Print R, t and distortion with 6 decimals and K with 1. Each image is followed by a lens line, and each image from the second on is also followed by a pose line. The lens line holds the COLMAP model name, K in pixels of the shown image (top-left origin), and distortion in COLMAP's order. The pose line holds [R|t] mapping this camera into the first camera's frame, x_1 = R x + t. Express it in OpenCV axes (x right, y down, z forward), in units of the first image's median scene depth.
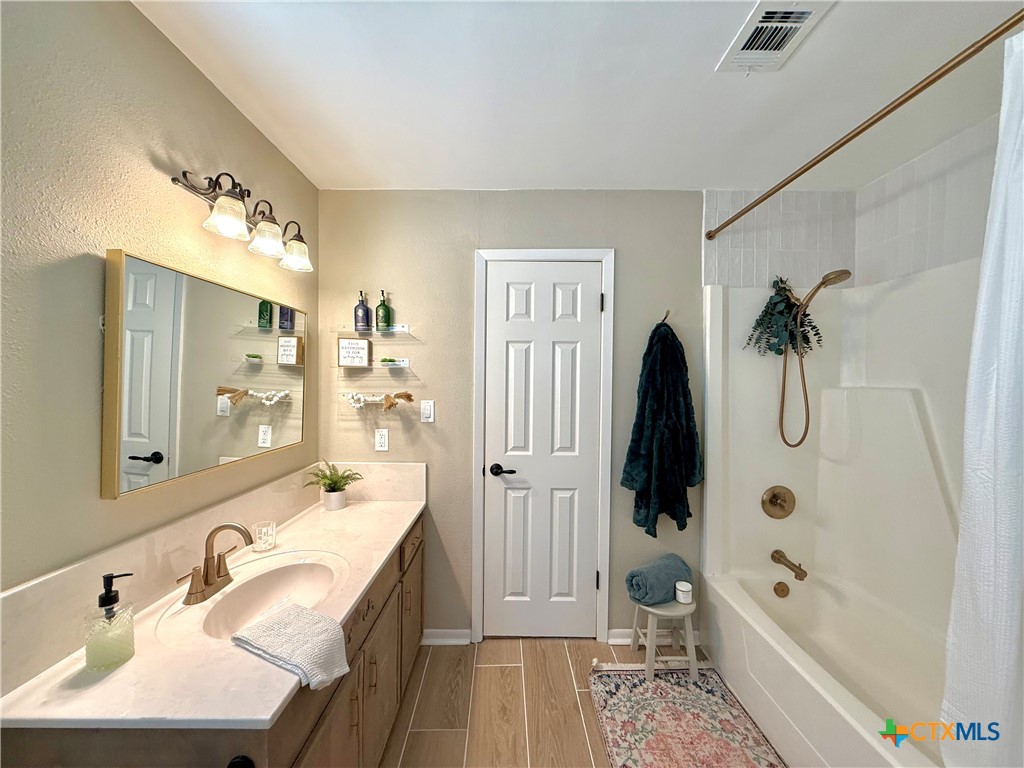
lens RADIAL K [[408.3, 0, 512.0], [0, 408.3, 391.0], [0, 0, 1]] dist [0.001048, -0.000469]
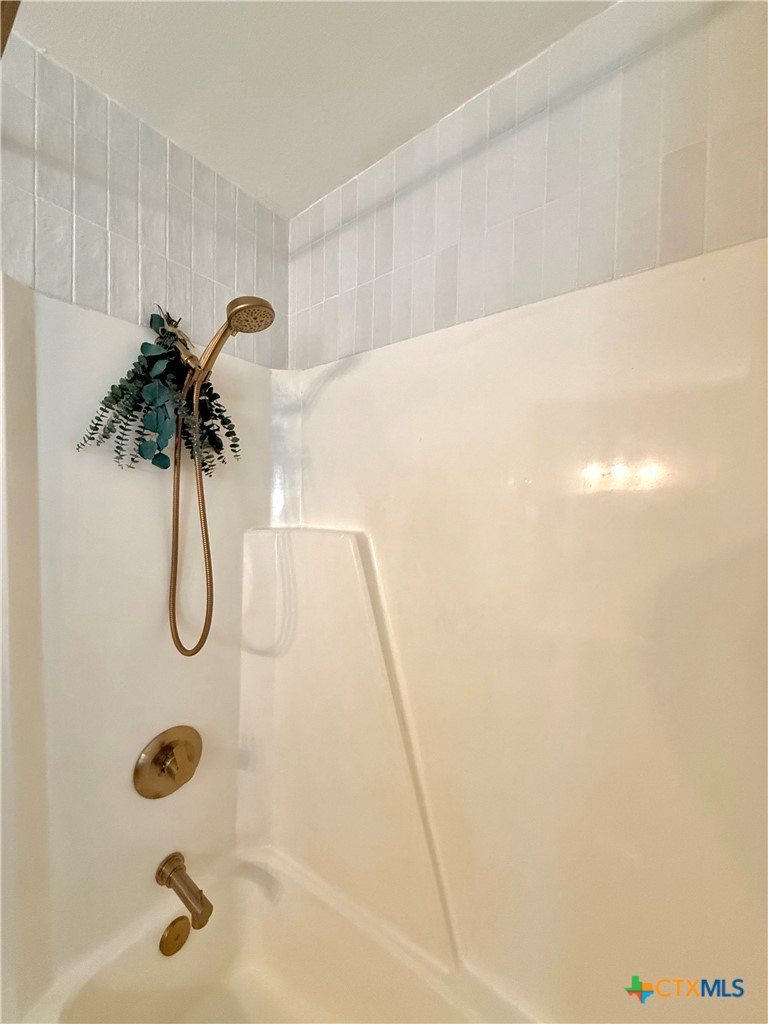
lens RADIAL K [[408.3, 0, 383.8], [0, 408.3, 510.9], [0, 0, 1]] dist [0.001048, -0.000469]
pose [[0.623470, -0.014628, 0.781711, 0.438262], [0.005572, 0.999883, 0.014267, -0.043123], [-0.781828, -0.004539, 0.623478, 0.492784]]
